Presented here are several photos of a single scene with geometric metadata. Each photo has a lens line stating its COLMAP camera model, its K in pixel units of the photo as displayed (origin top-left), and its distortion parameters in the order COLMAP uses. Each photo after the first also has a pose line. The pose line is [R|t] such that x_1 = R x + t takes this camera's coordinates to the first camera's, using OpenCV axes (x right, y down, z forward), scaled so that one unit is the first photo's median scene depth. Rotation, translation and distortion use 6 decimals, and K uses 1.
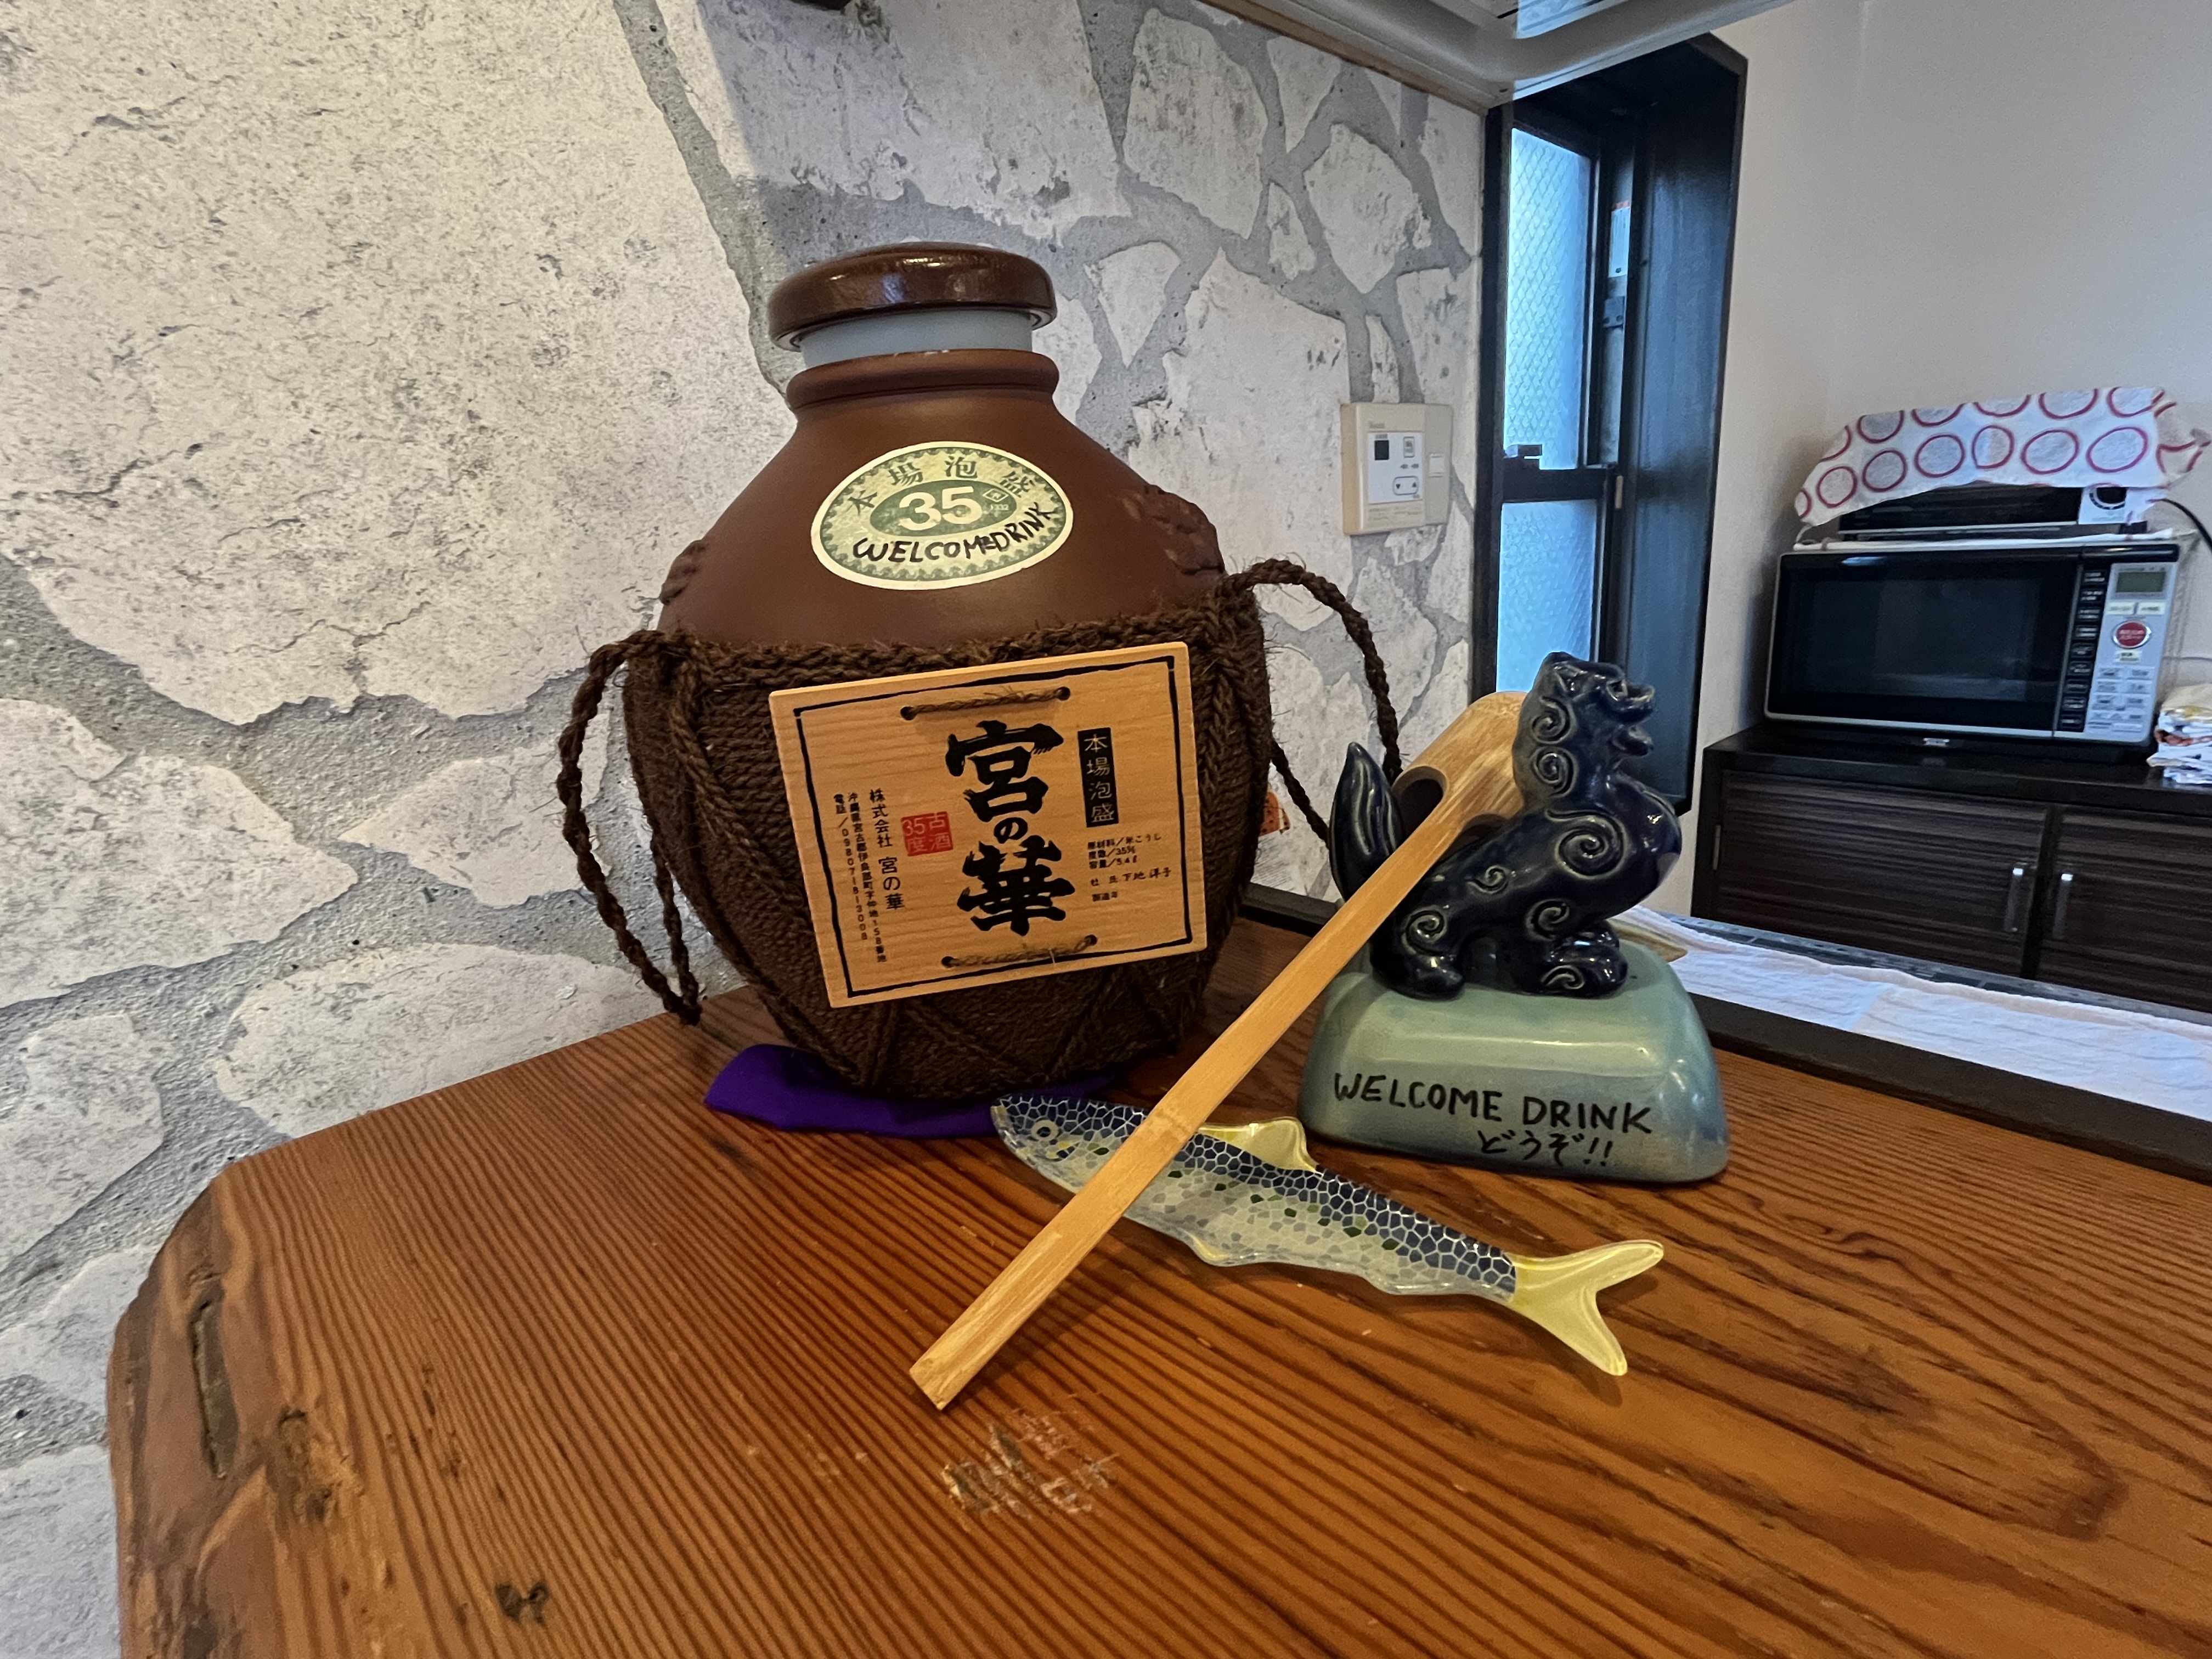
lens RADIAL K [[1088.6, 0, 1102.7], [0, 1088.6, 827.1], [0, 0, 1]] dist [-0.007144, 0.000354]
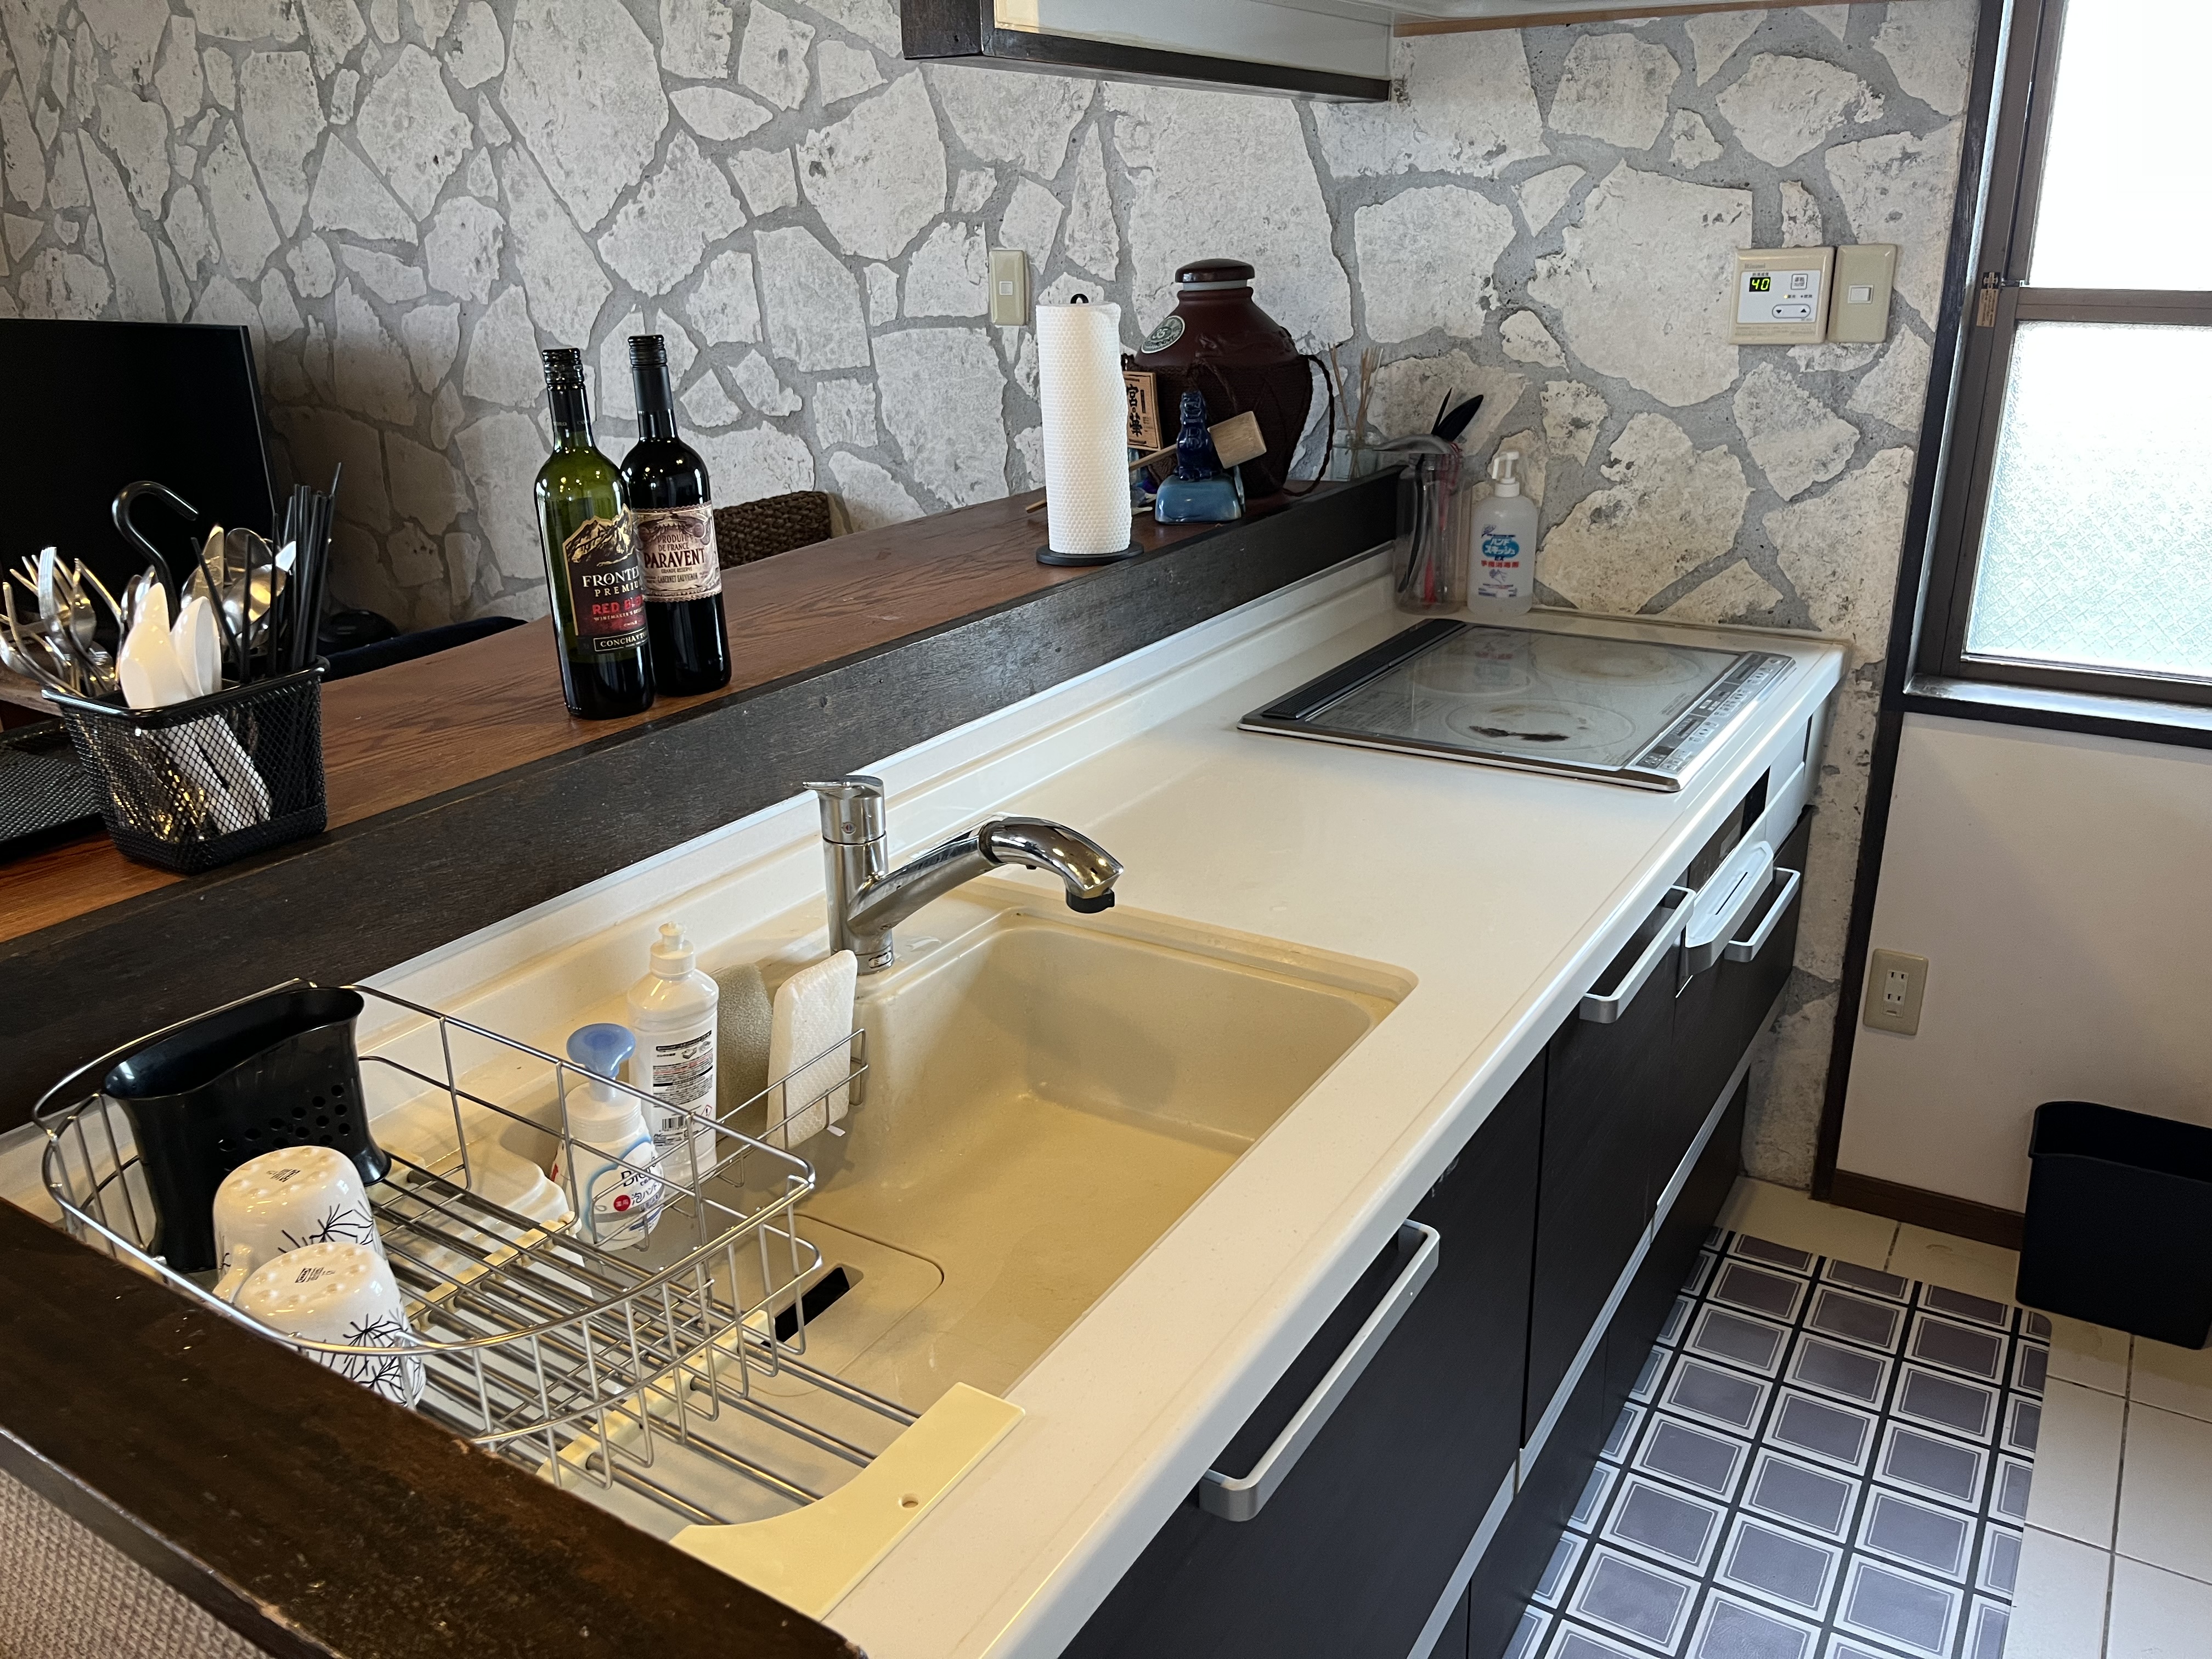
lens RADIAL K [[1681.5, 0, 1104.8], [0, 1681.5, 827.7], [0, 0, 1]] dist [0.033561, -0.040473]
pose [[0.266111, 0.383888, -0.884203, 2.552482], [-0.244689, 0.914135, 0.323241, -0.243492], [0.932369, 0.130337, 0.337195, -0.463611]]
